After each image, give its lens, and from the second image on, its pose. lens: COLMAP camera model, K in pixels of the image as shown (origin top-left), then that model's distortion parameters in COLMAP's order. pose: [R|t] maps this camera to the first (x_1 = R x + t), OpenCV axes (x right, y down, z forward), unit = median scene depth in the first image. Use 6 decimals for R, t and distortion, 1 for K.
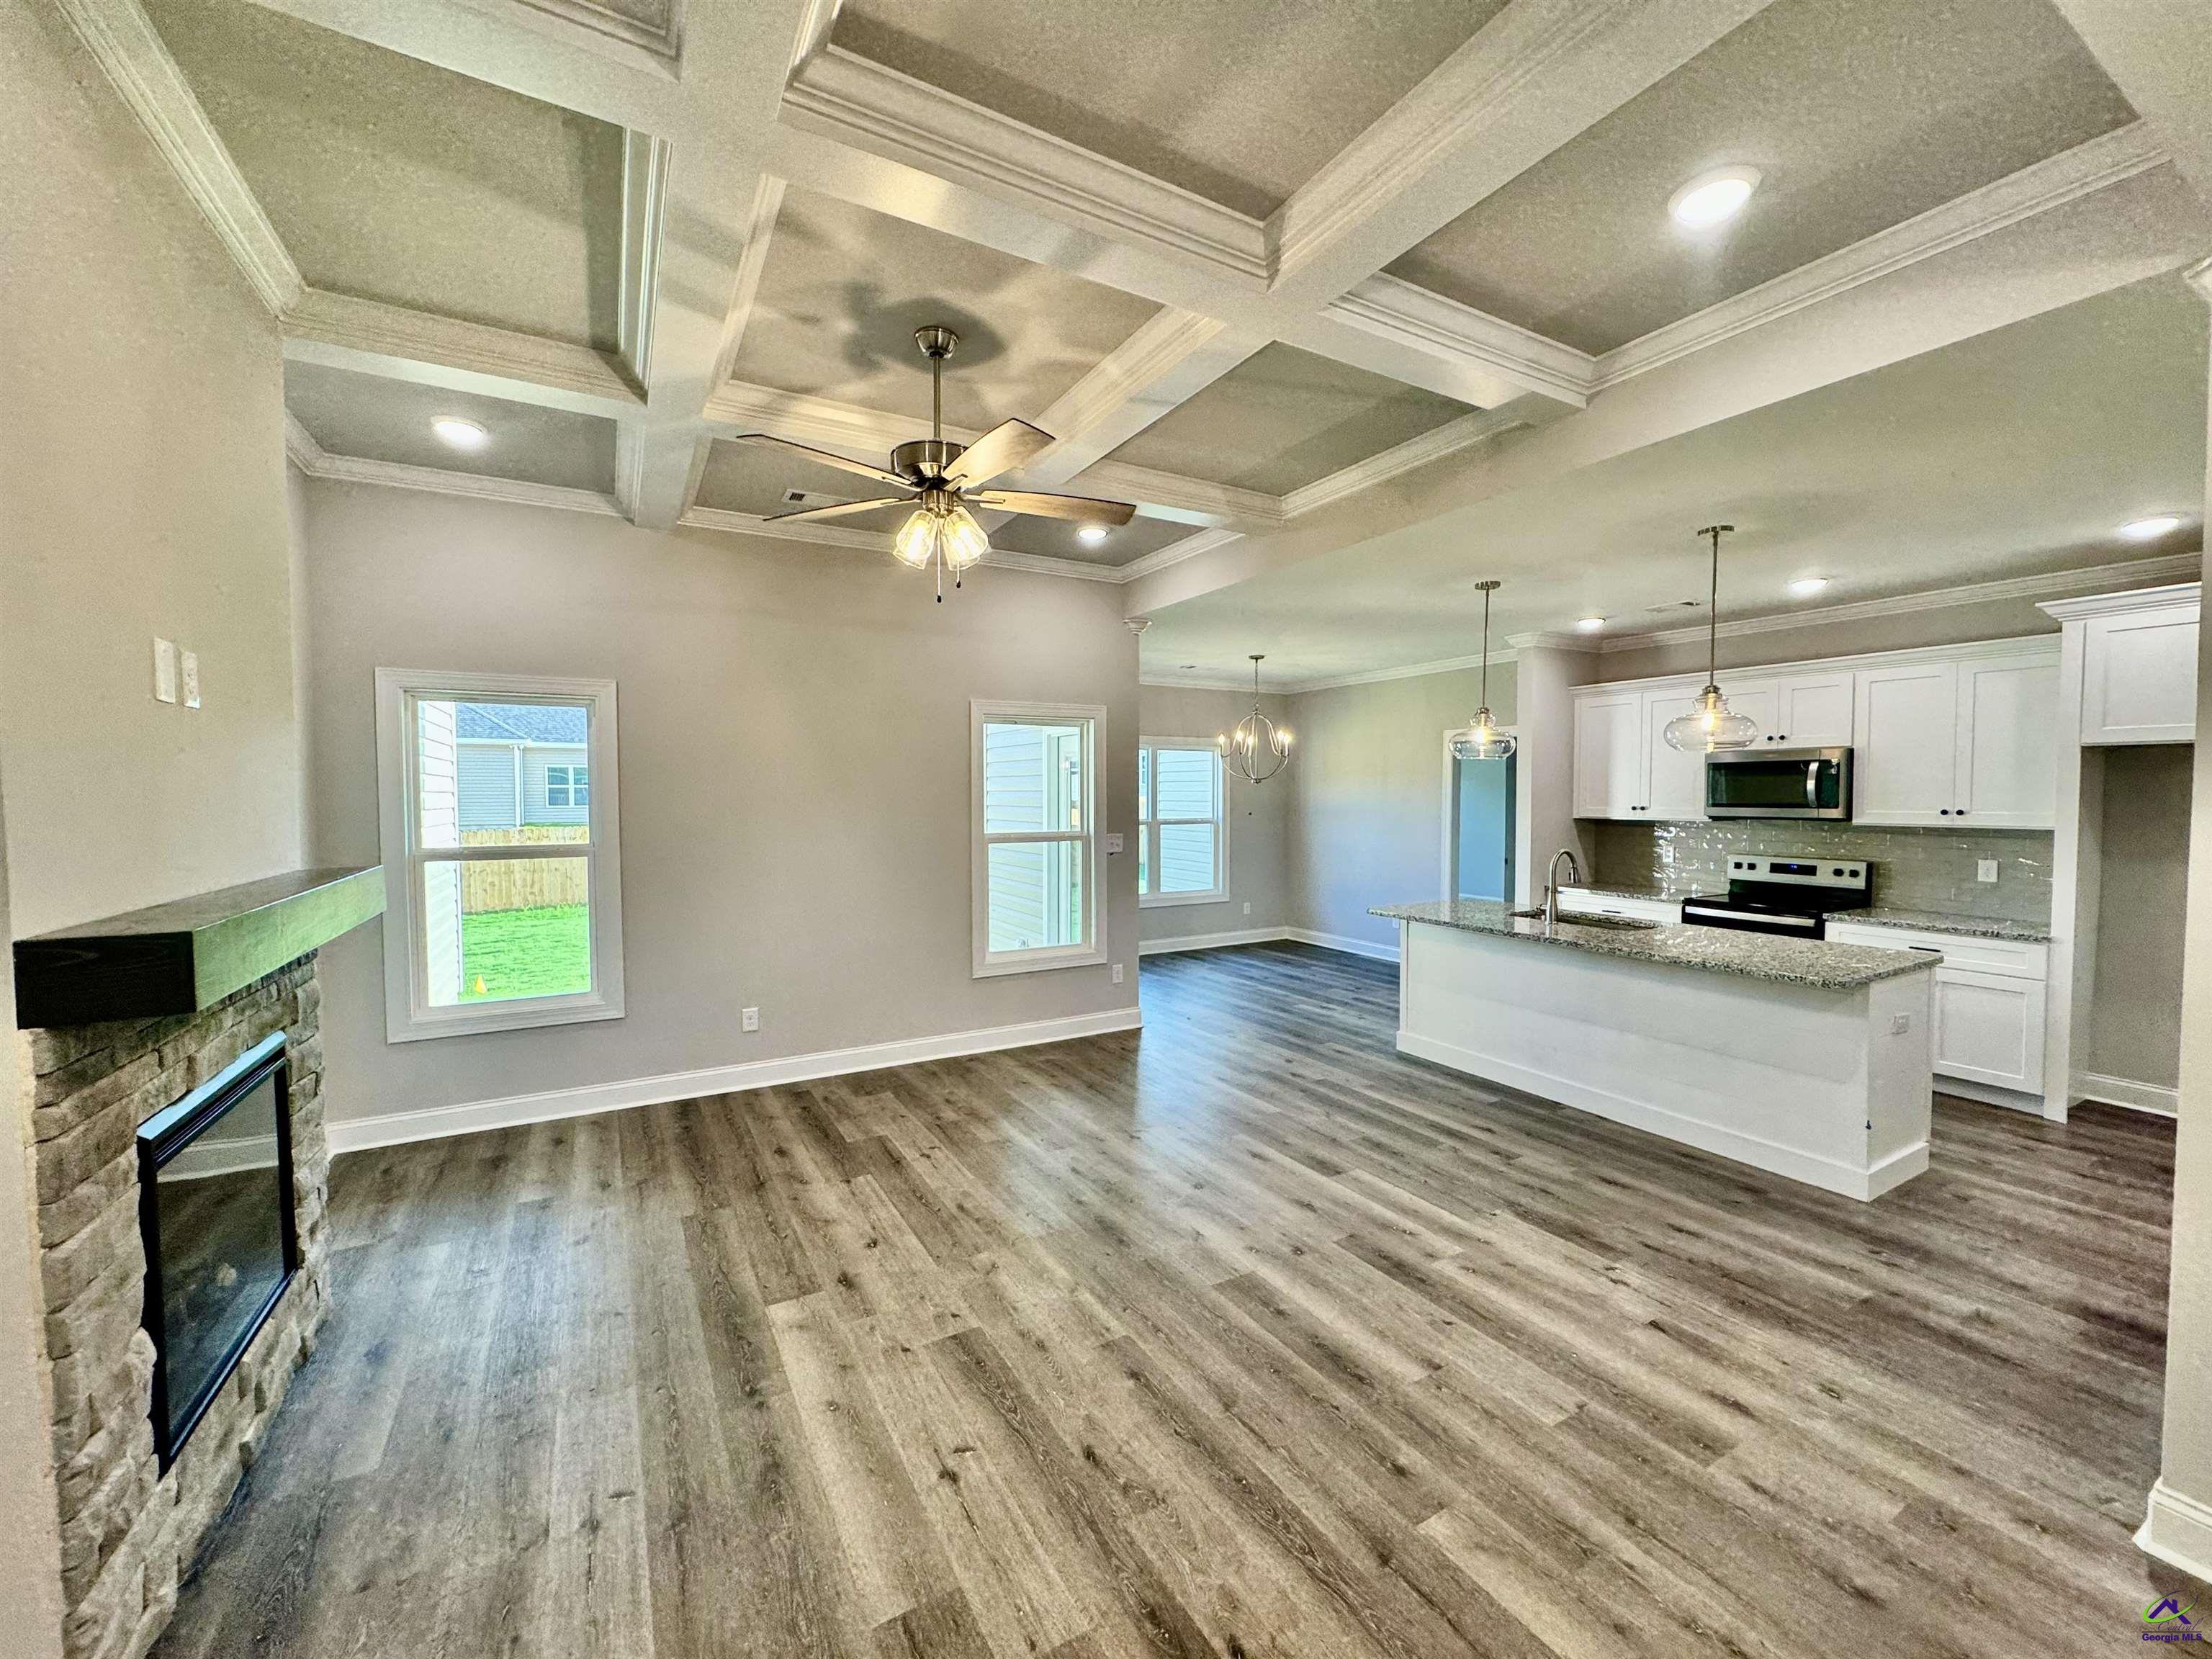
lens RADIAL K [[879.4, 0, 1105.8], [0, 879.4, 823.5], [0, 0, 1]] dist [-0.000031, 0.000271]
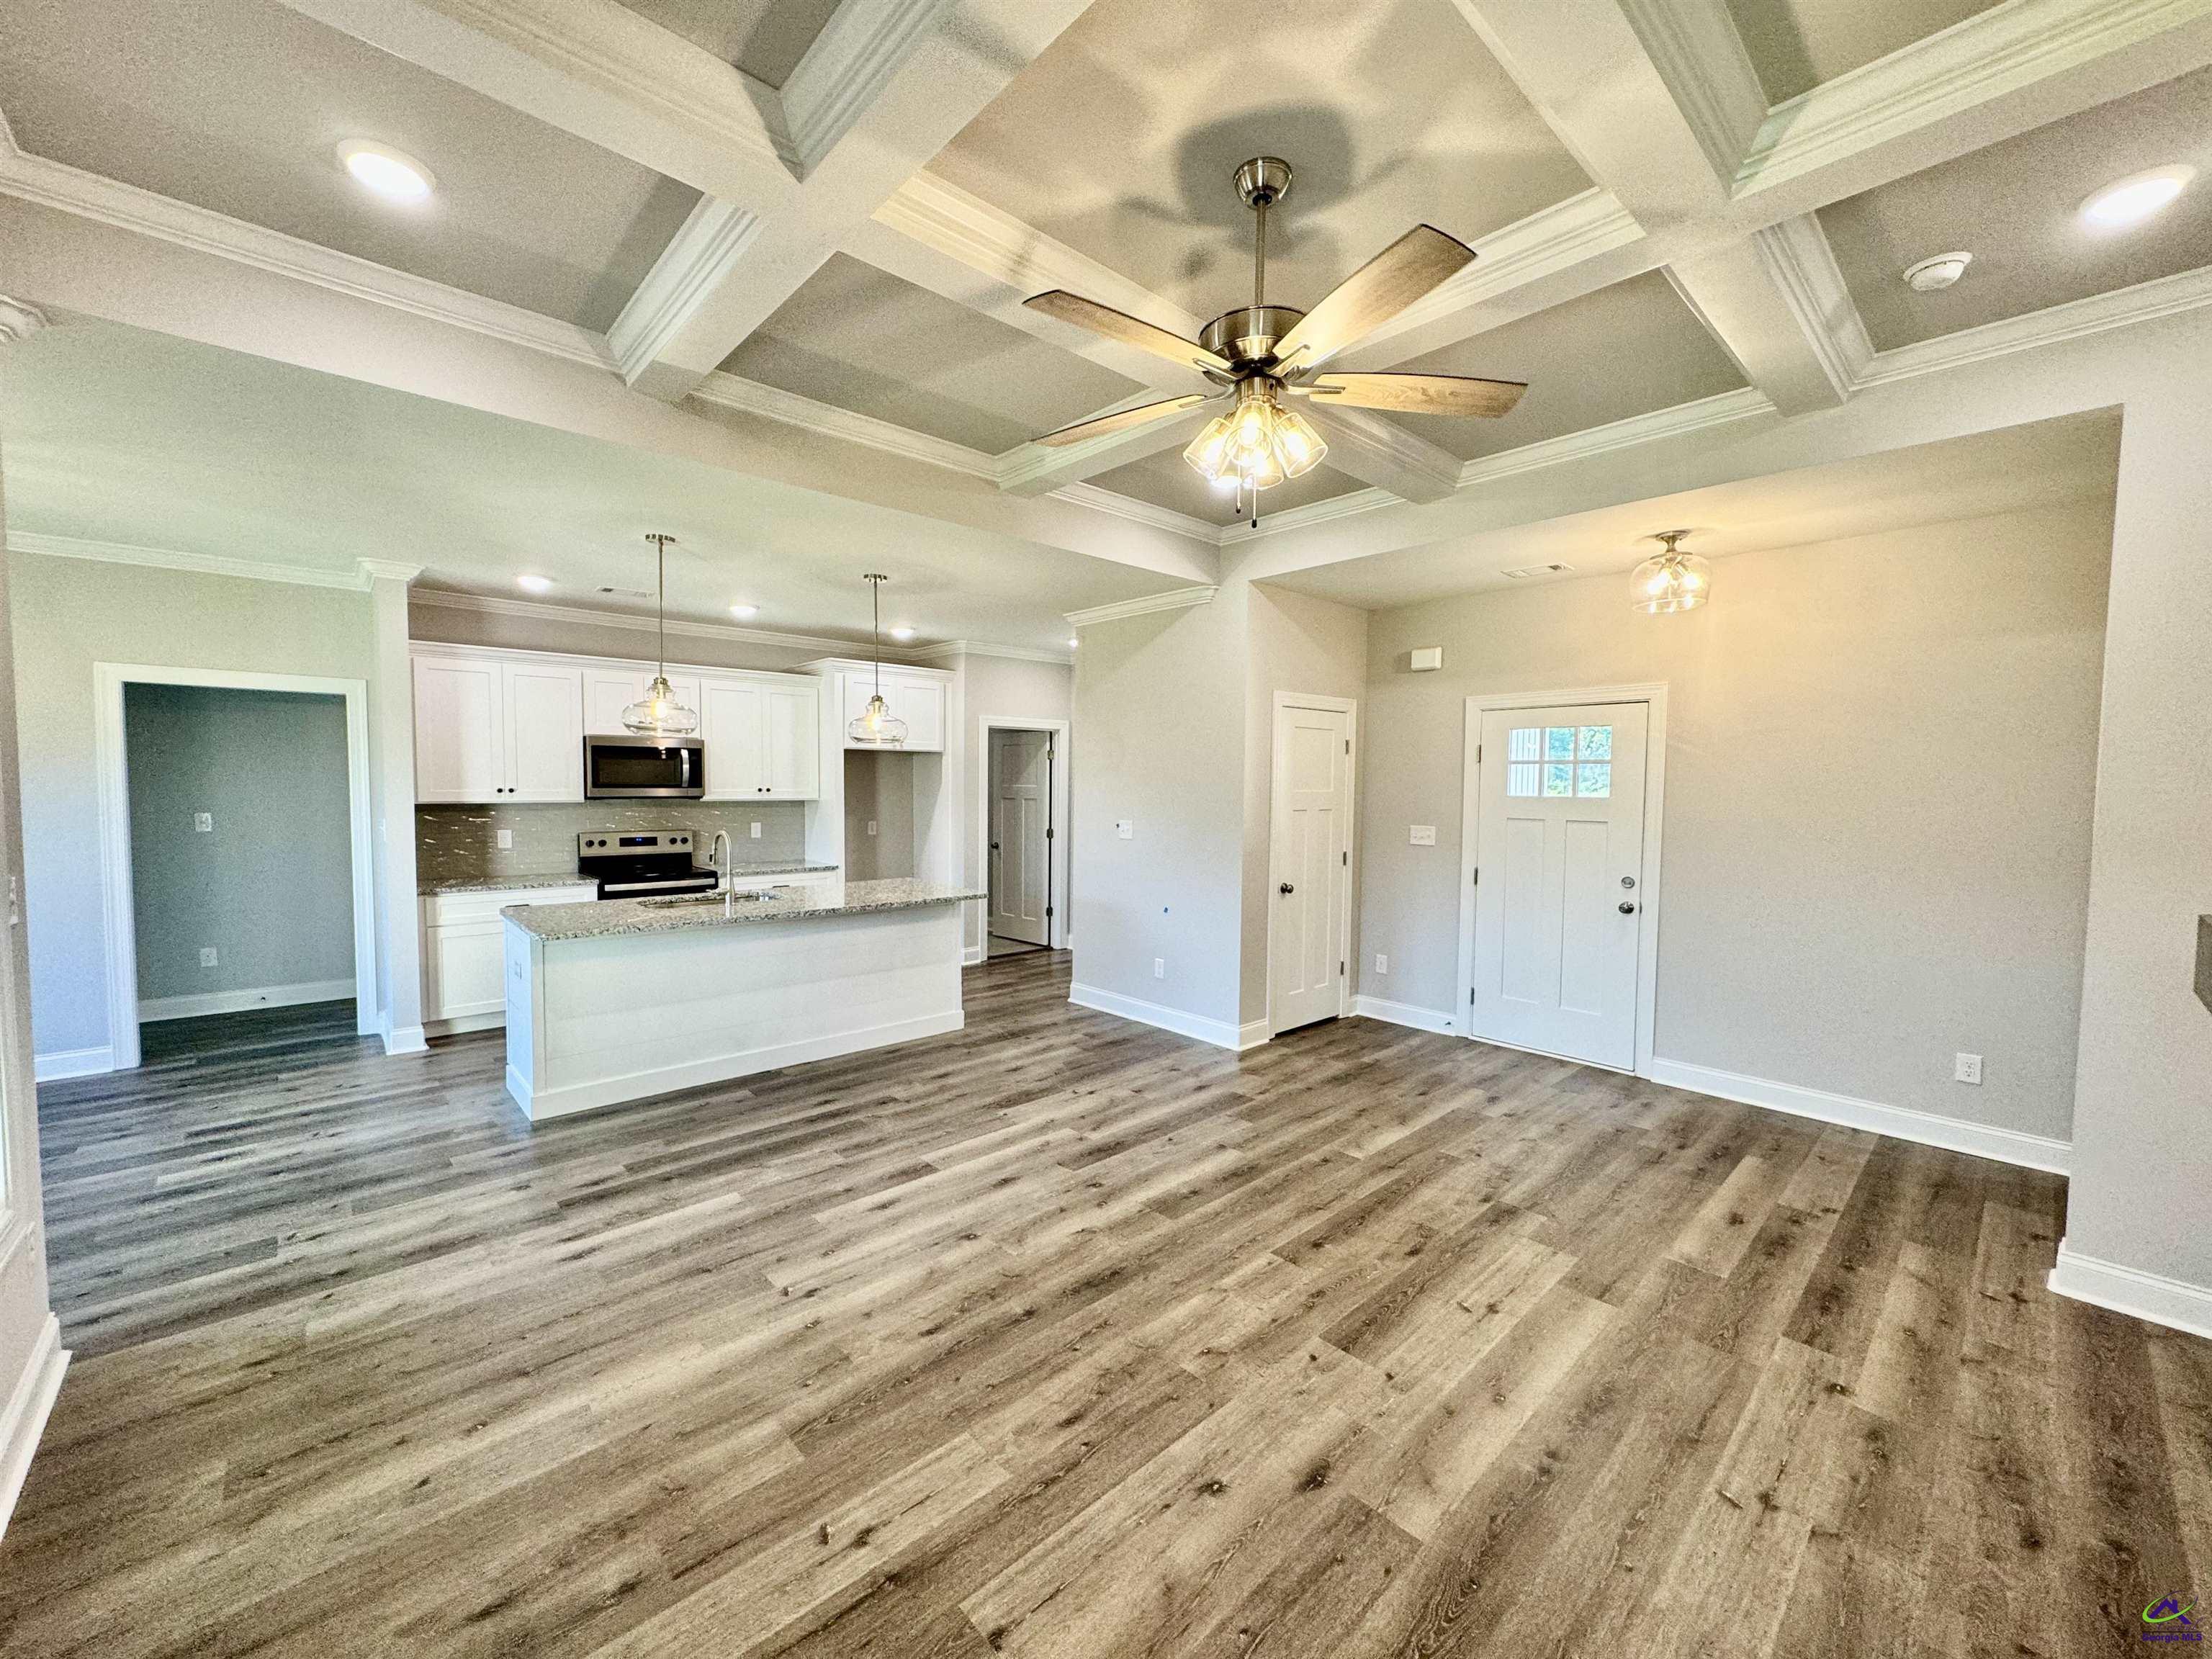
lens RADIAL K [[879.4, 0, 1105.1], [0, 879.4, 826.8], [0, 0, 1]] dist [-0.000031, 0.000271]
pose [[-0.222513, -0.052488, 0.973516, -0.655299], [0.024229, 0.997944, 0.059343, -0.028990], [-0.974629, 0.036792, -0.220783, 0.933929]]
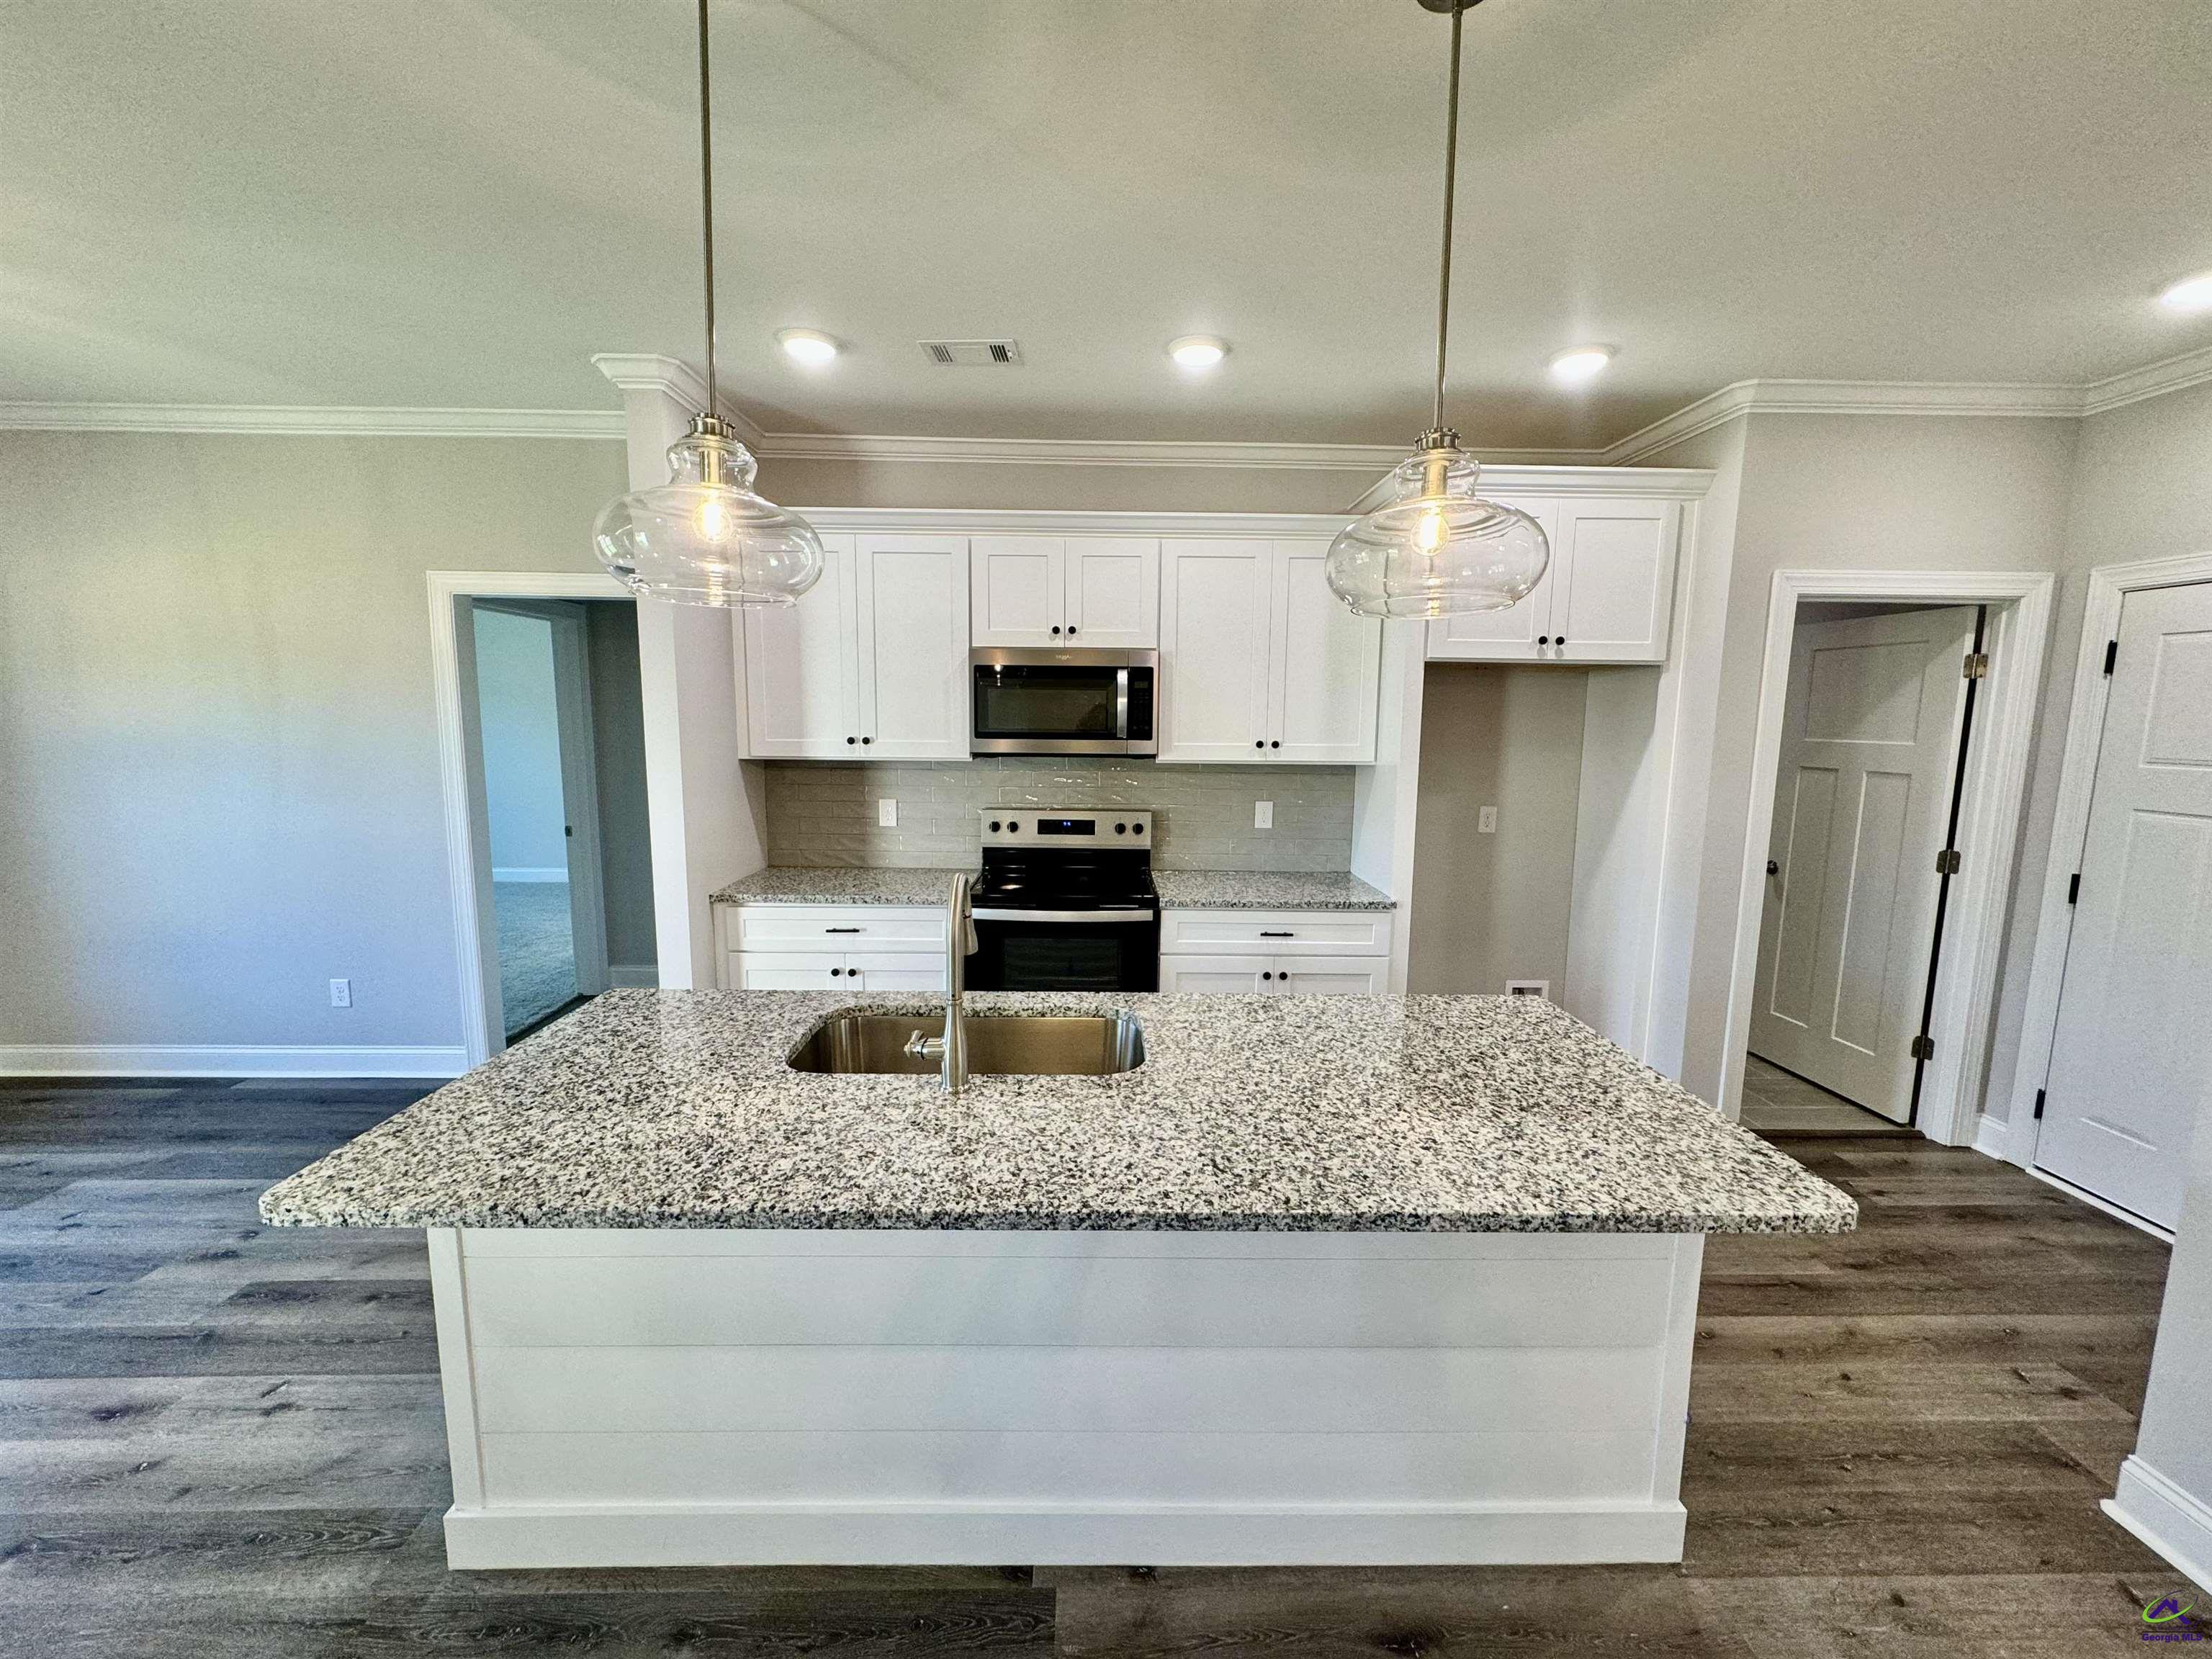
lens RADIAL K [[879.4, 0, 1104.2], [0, 879.4, 824.8], [0, 0, 1]] dist [-0.000031, 0.000271]
pose [[0.479757, -0.105414, 0.871046, 0.276597], [0.018427, 0.993748, 0.110114, -0.035925], [-0.877208, -0.036778, 0.478700, 0.910441]]
